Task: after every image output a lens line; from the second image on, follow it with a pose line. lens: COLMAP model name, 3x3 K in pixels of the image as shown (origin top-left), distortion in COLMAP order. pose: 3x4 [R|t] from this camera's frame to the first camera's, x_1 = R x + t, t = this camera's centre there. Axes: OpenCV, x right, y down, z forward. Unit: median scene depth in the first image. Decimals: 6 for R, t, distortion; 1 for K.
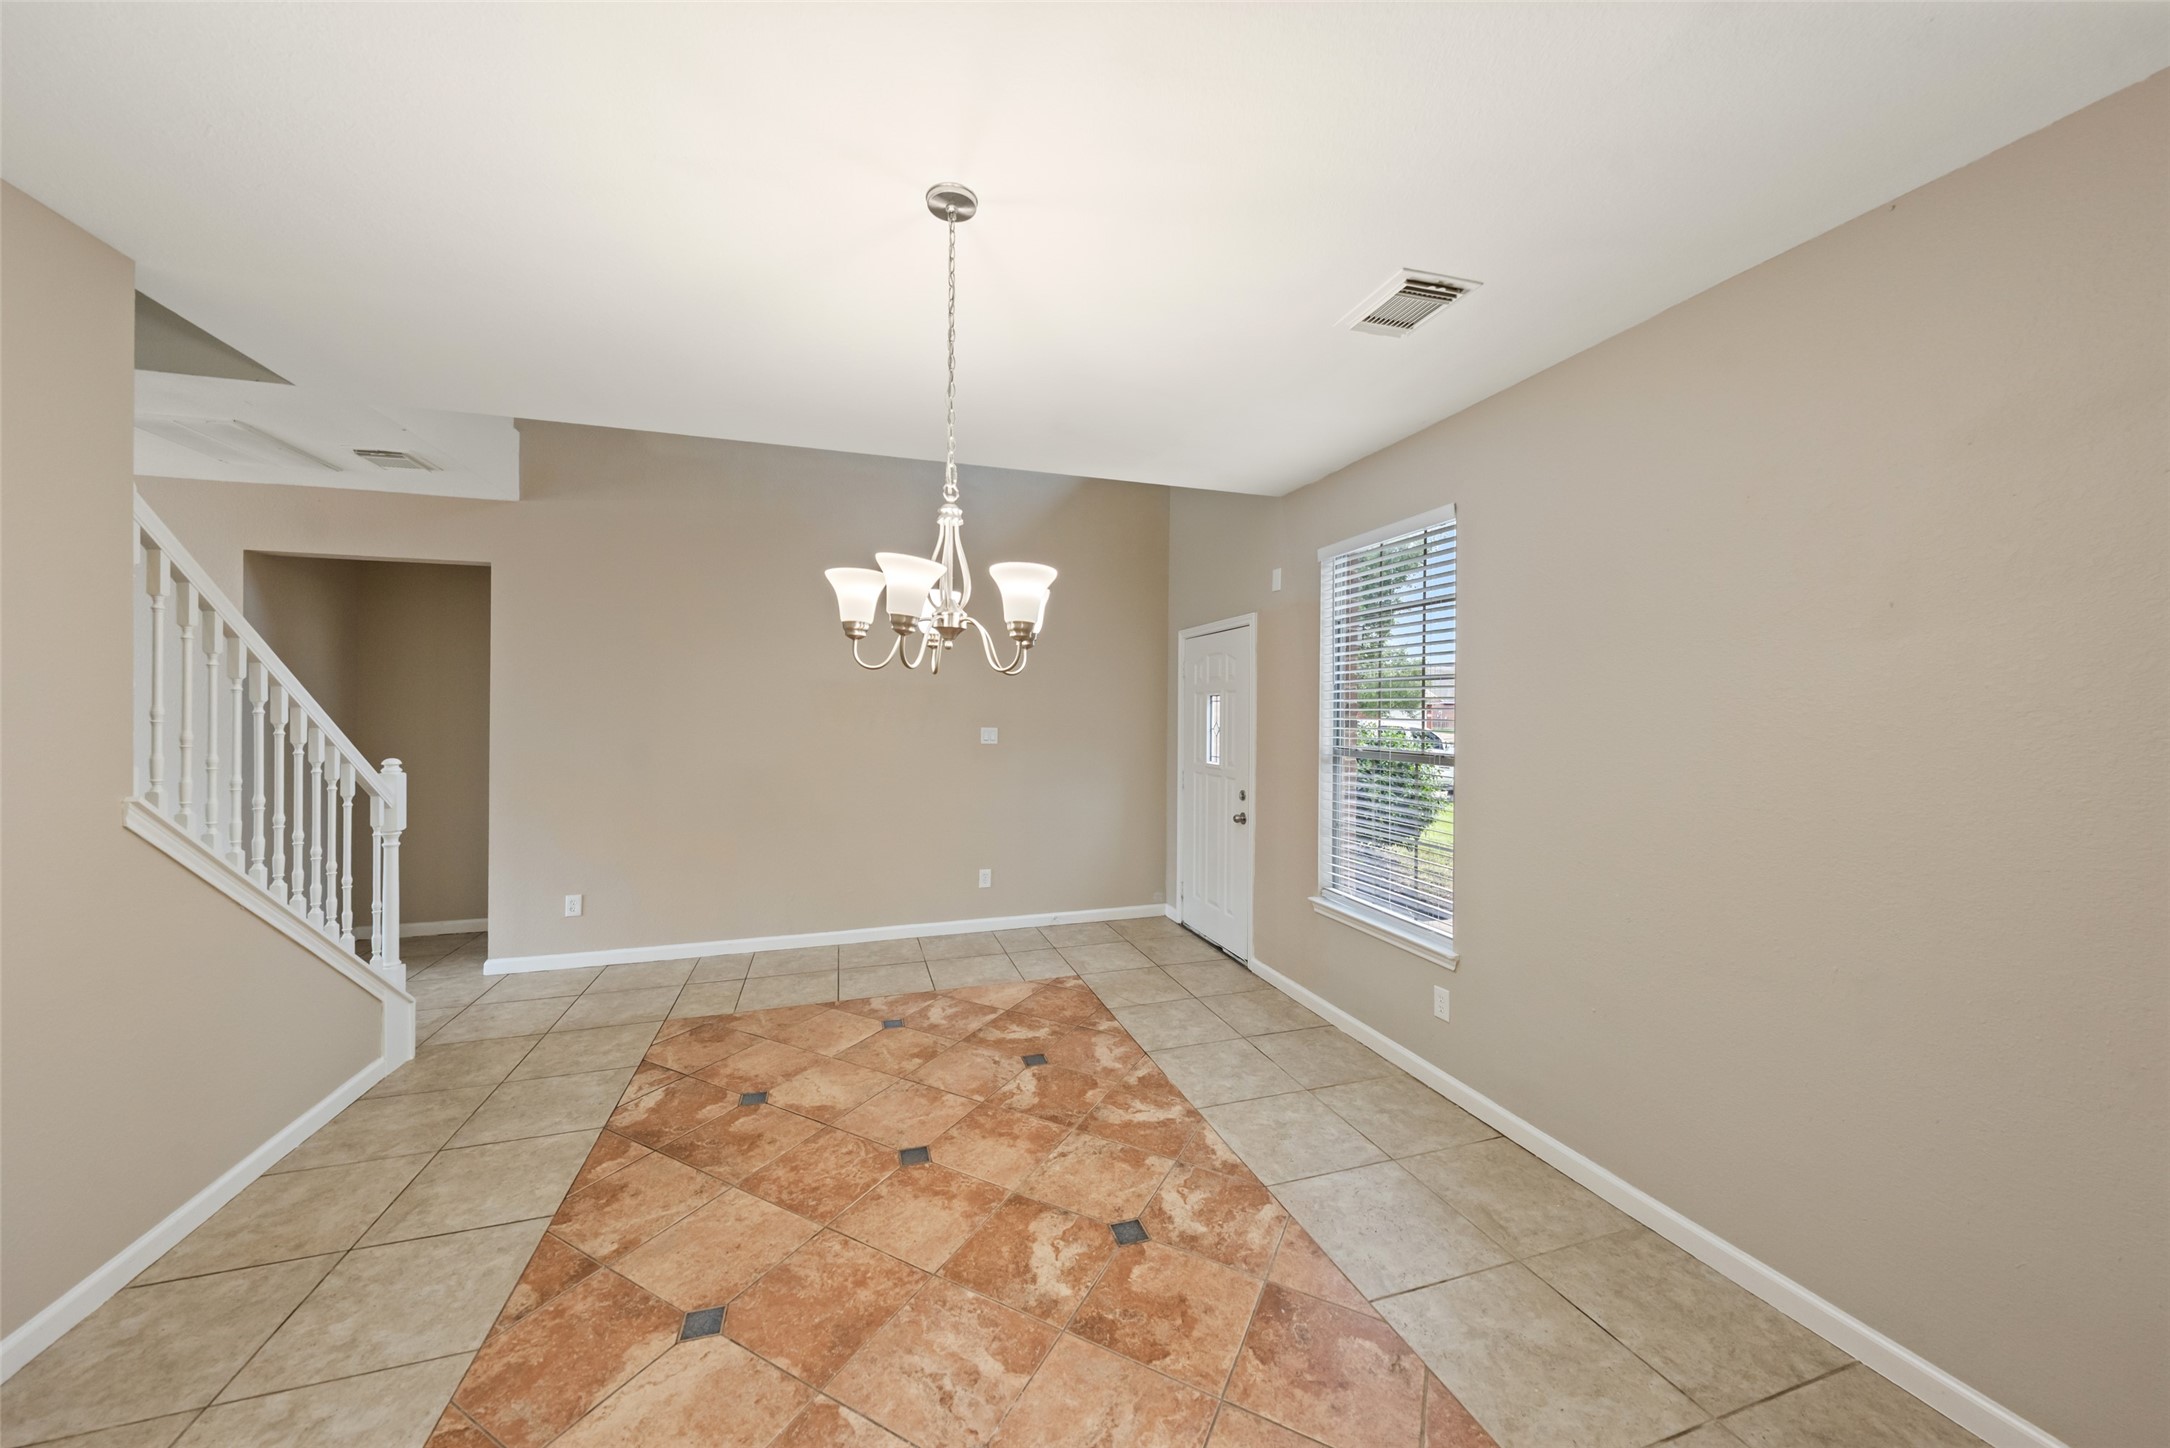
lens RADIAL K [[759.7, 0, 1083.2], [0, 759.7, 712.8], [0, 0, 1]] dist [-0.001129, -0.000057]
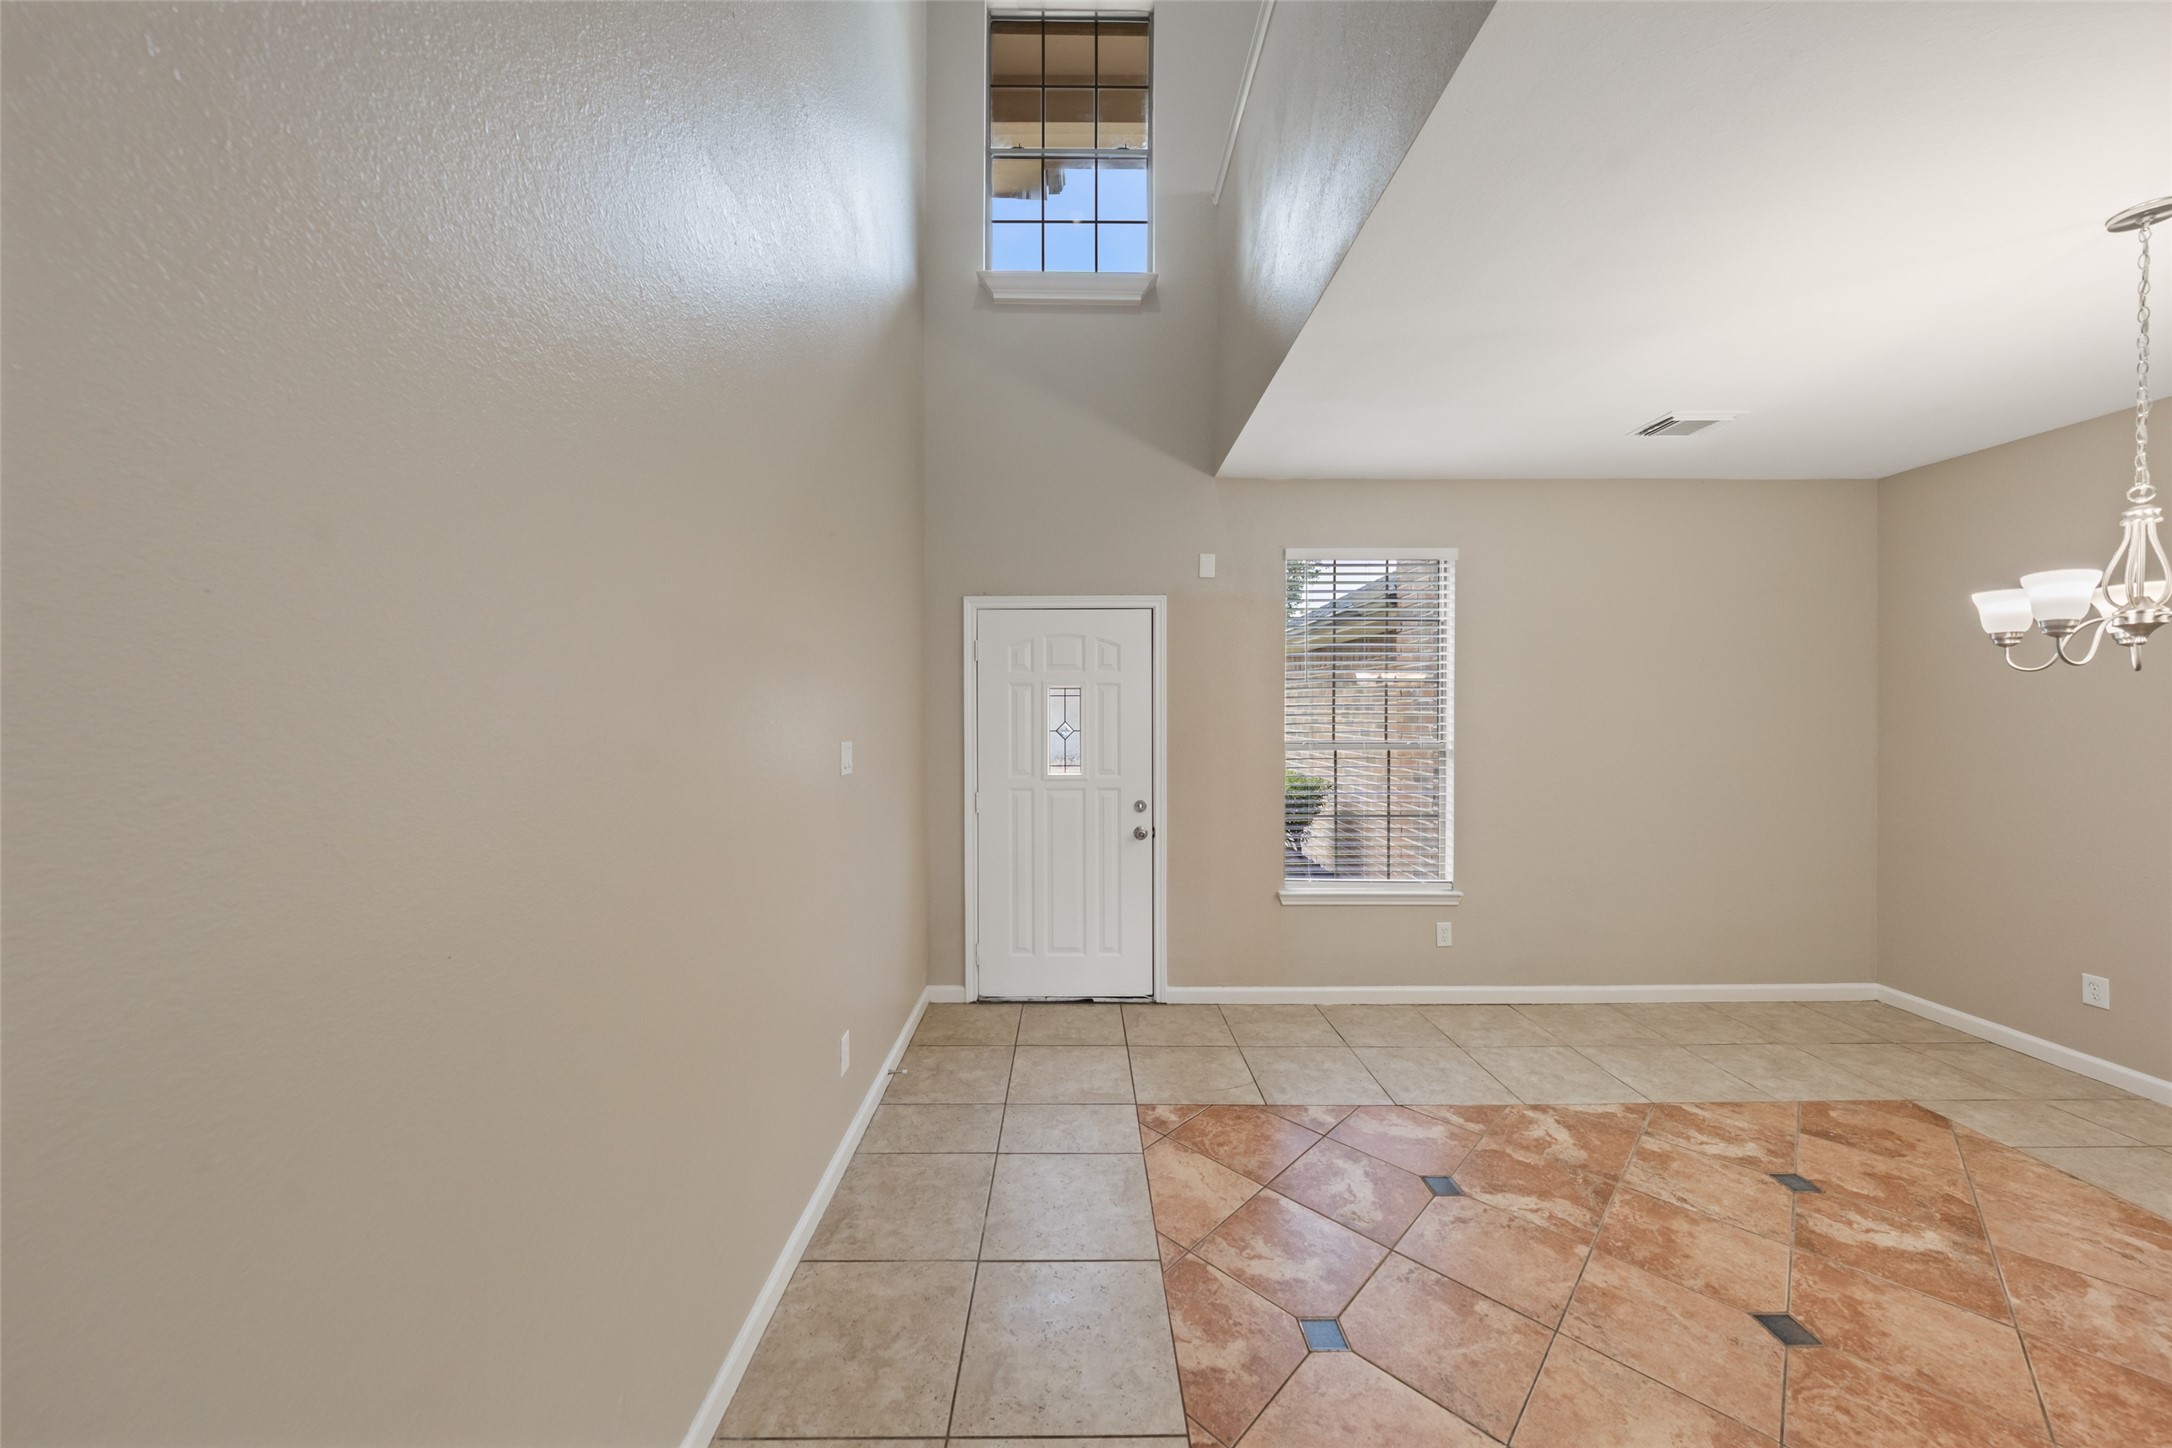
lens RADIAL K [[750.9, 0, 1085.4], [0, 750.9, 714.7], [0, 0, 1]] dist [-0.001672, 0.000465]
pose [[0.288872, -0.006899, 0.957343, -1.040129], [0.004222, 0.999973, 0.005932, 0.000426], [-0.957358, 0.002328, 0.288894, 1.372595]]
